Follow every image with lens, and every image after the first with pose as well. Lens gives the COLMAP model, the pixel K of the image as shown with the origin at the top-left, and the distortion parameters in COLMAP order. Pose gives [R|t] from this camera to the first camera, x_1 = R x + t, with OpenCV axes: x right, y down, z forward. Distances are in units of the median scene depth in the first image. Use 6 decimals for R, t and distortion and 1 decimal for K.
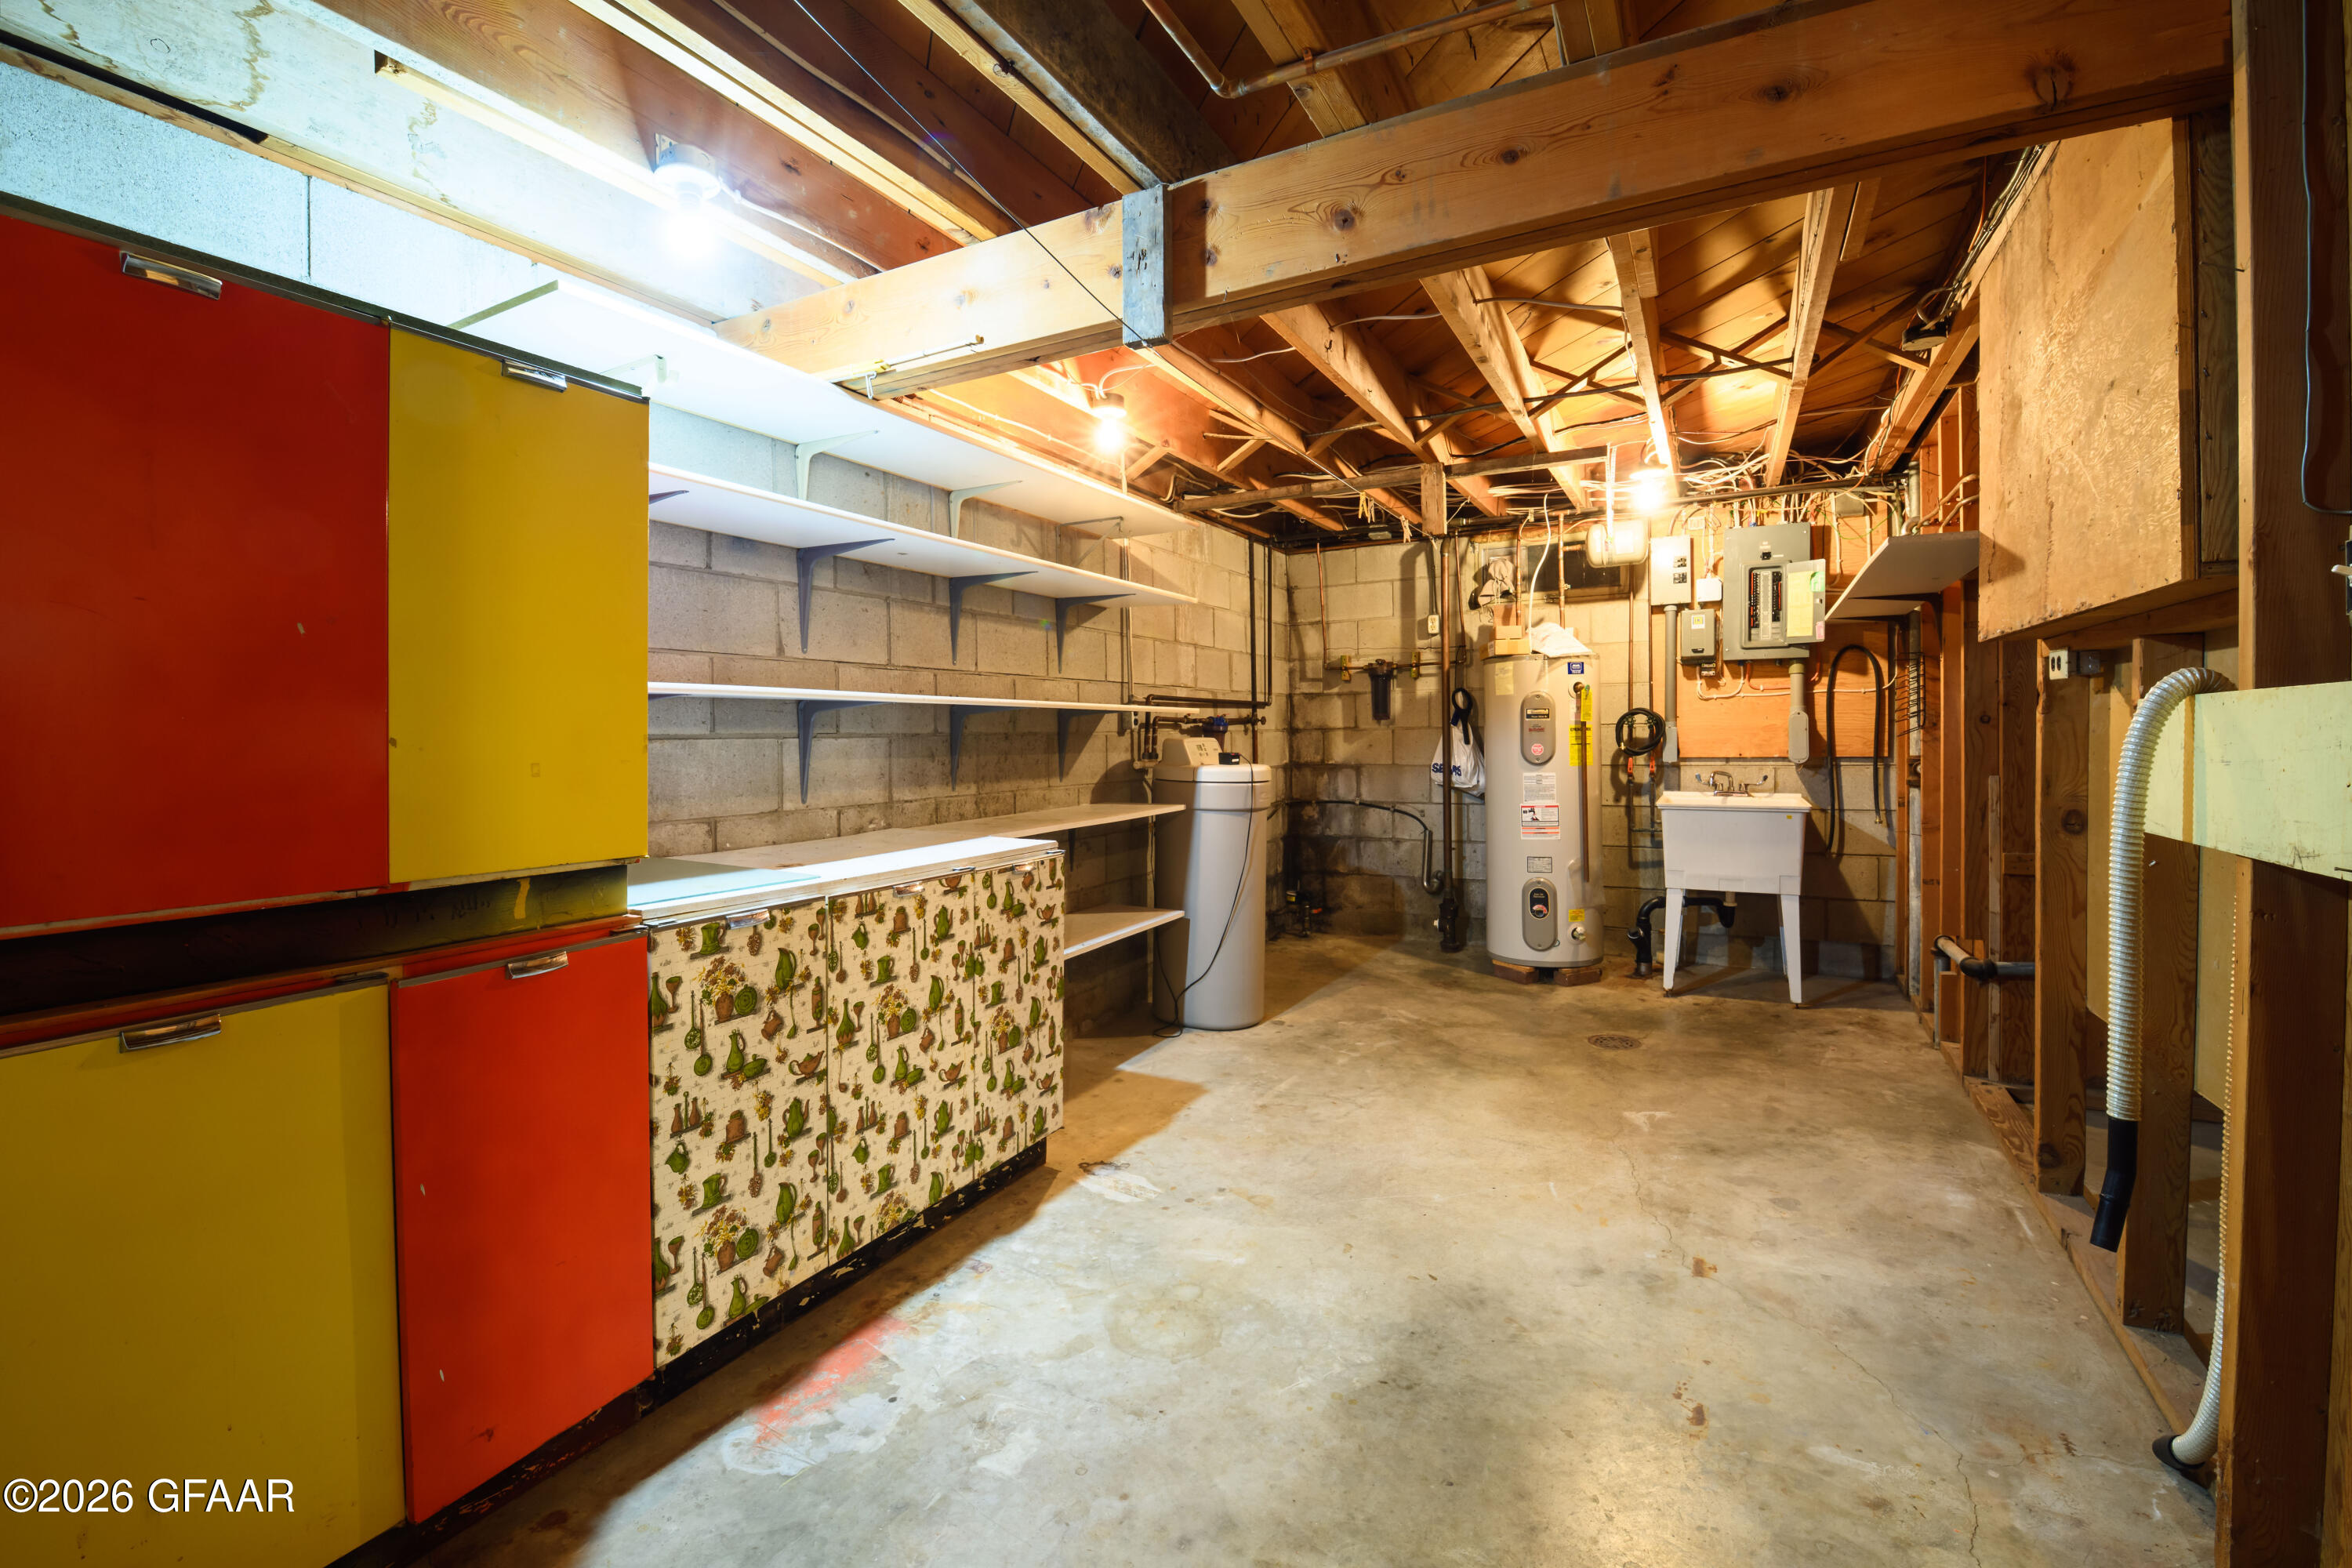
lens RADIAL K [[1033.2, 0, 1173.7], [0, 1033.2, 778.0], [0, 0, 1]] dist [-0.009309, -0.004560]
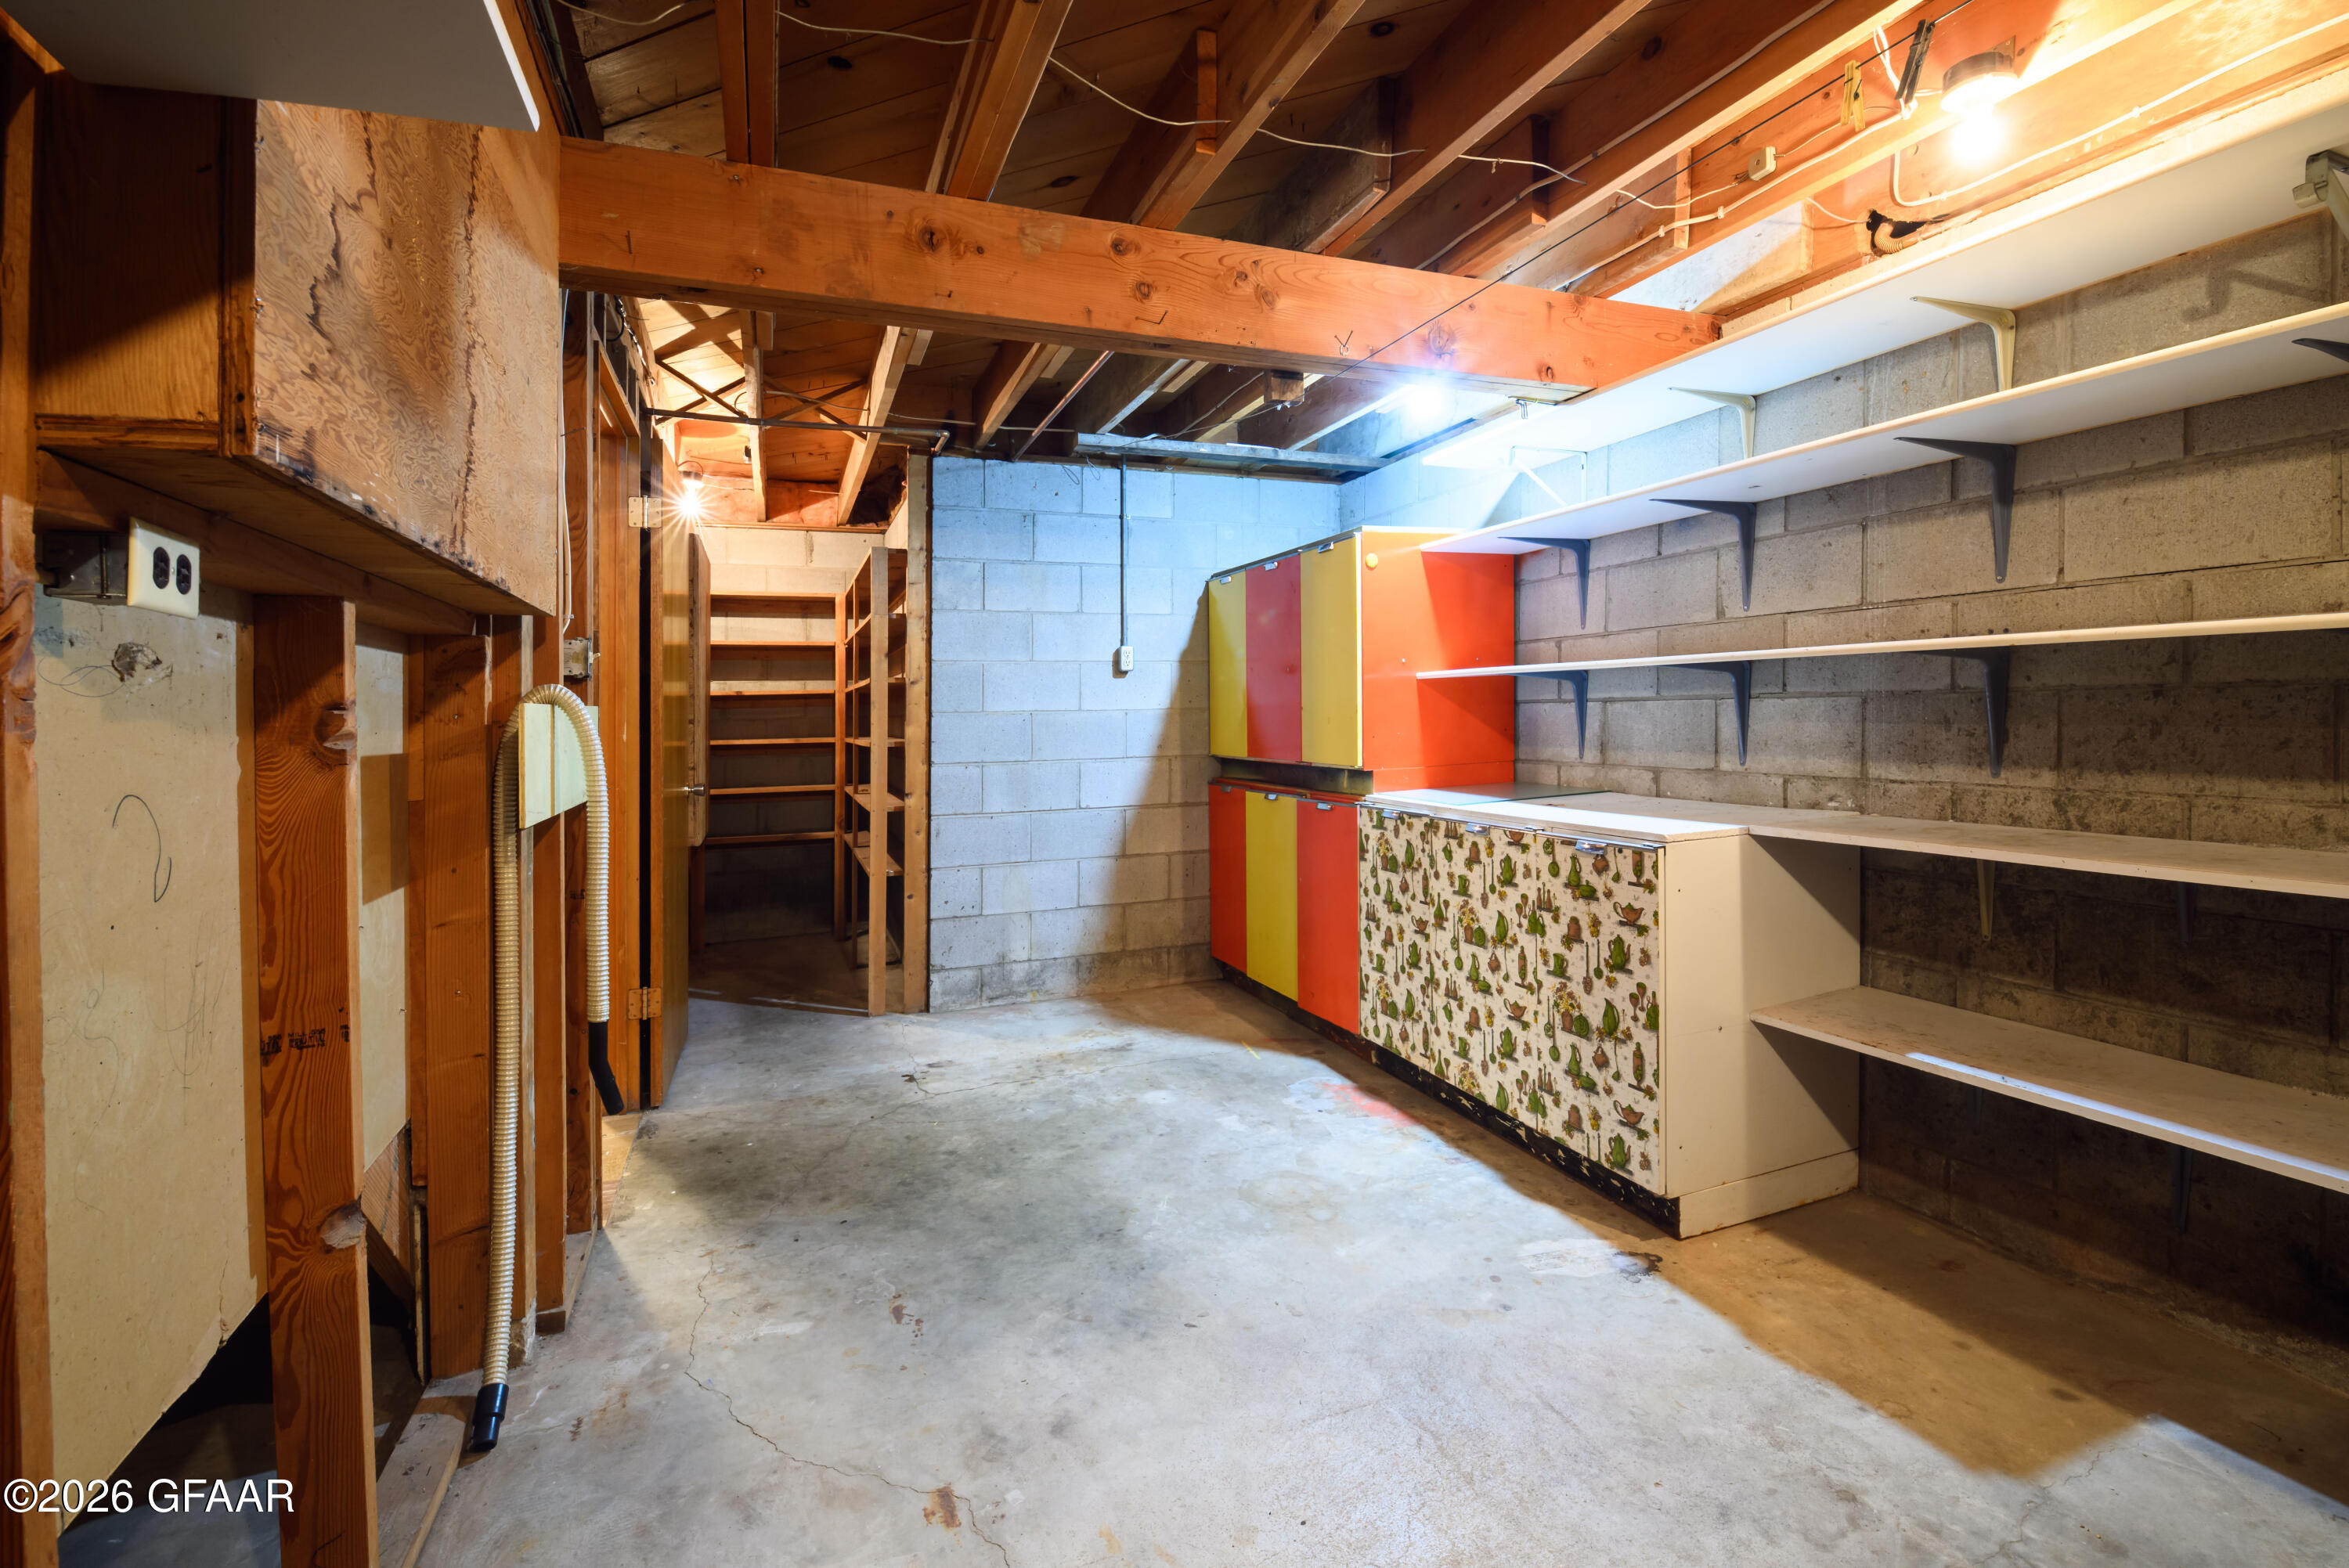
lens RADIAL K [[1031.8, 0, 1156.9], [0, 1031.8, 687.2], [0, 0, 1]] dist [-0.009309, -0.004560]
pose [[-0.662952, 0.007742, -0.748622, 0.851728], [-0.003530, 0.999903, 0.013466, -0.070596], [0.748653, 0.011570, -0.662861, 1.428463]]
